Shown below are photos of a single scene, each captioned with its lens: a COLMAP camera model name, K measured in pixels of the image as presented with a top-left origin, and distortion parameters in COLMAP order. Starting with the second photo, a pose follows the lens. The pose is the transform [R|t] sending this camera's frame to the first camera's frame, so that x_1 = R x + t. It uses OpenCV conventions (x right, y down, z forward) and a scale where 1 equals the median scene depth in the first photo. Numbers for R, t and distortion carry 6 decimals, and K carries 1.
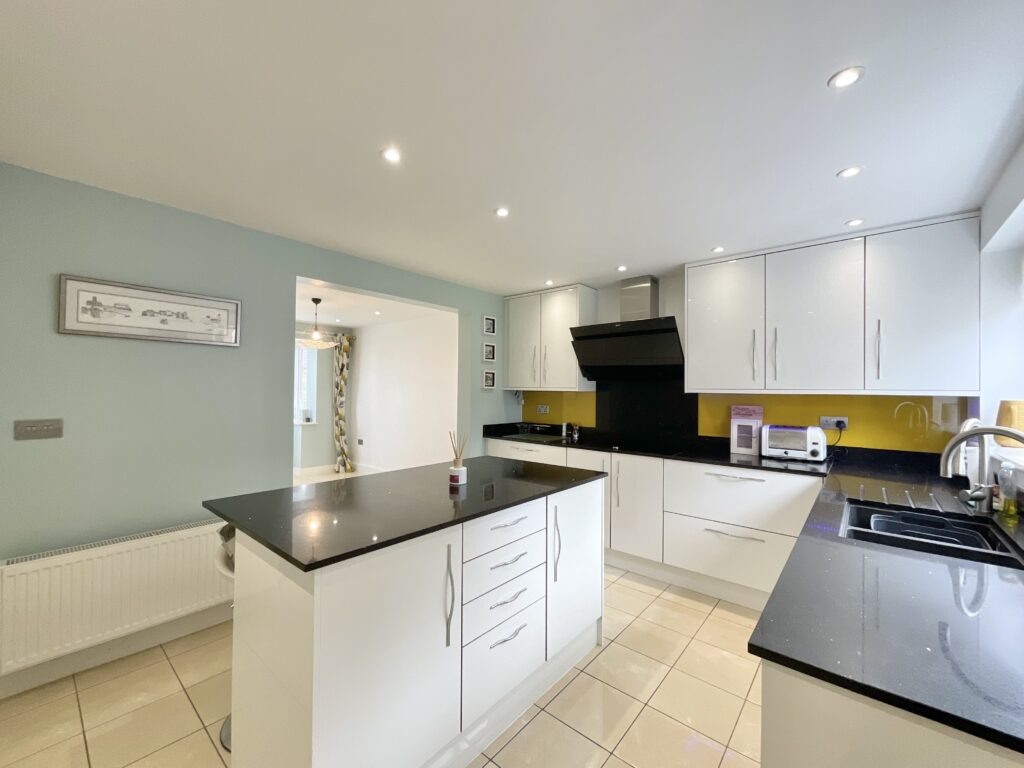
lens RADIAL K [[424.9, 0, 512.0], [0, 424.9, 384.0], [0, 0, 1]] dist [0.001245, 0.000256]
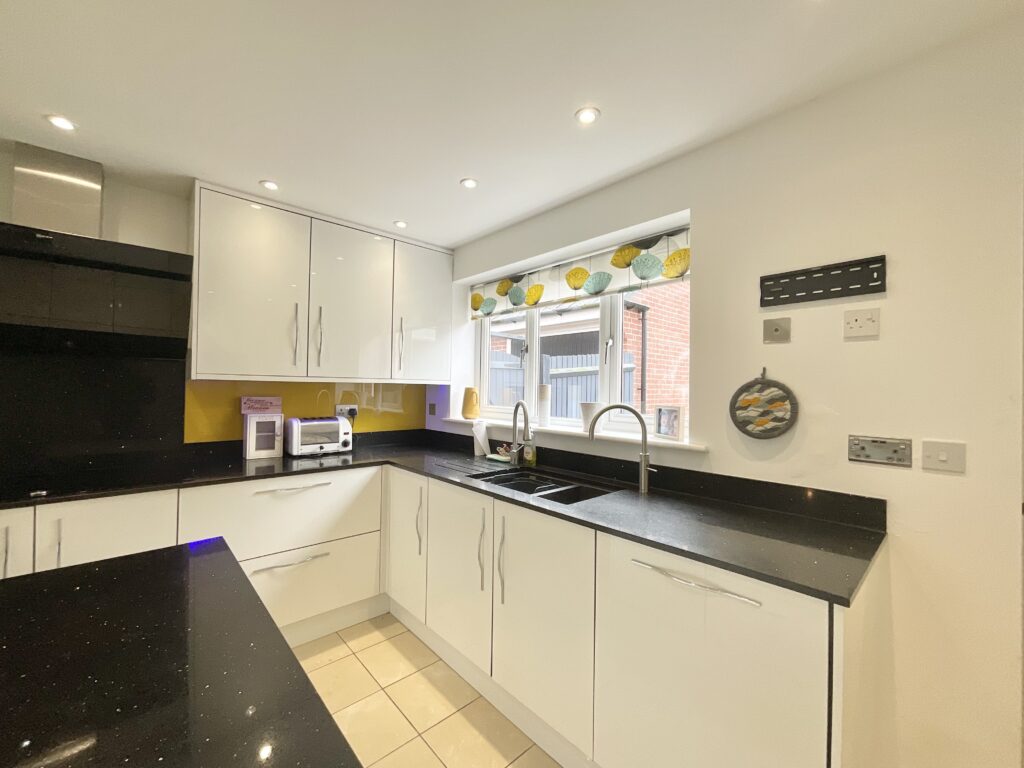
lens RADIAL K [[424.9, 0, 512.0], [0, 424.9, 384.0], [0, 0, 1]] dist [0.001245, 0.000256]
pose [[0.107971, 0.002392, 0.994151, -0.200098], [-0.028064, 0.999606, 0.000643, 0.015141], [-0.993758, -0.027969, 0.107996, 0.494514]]
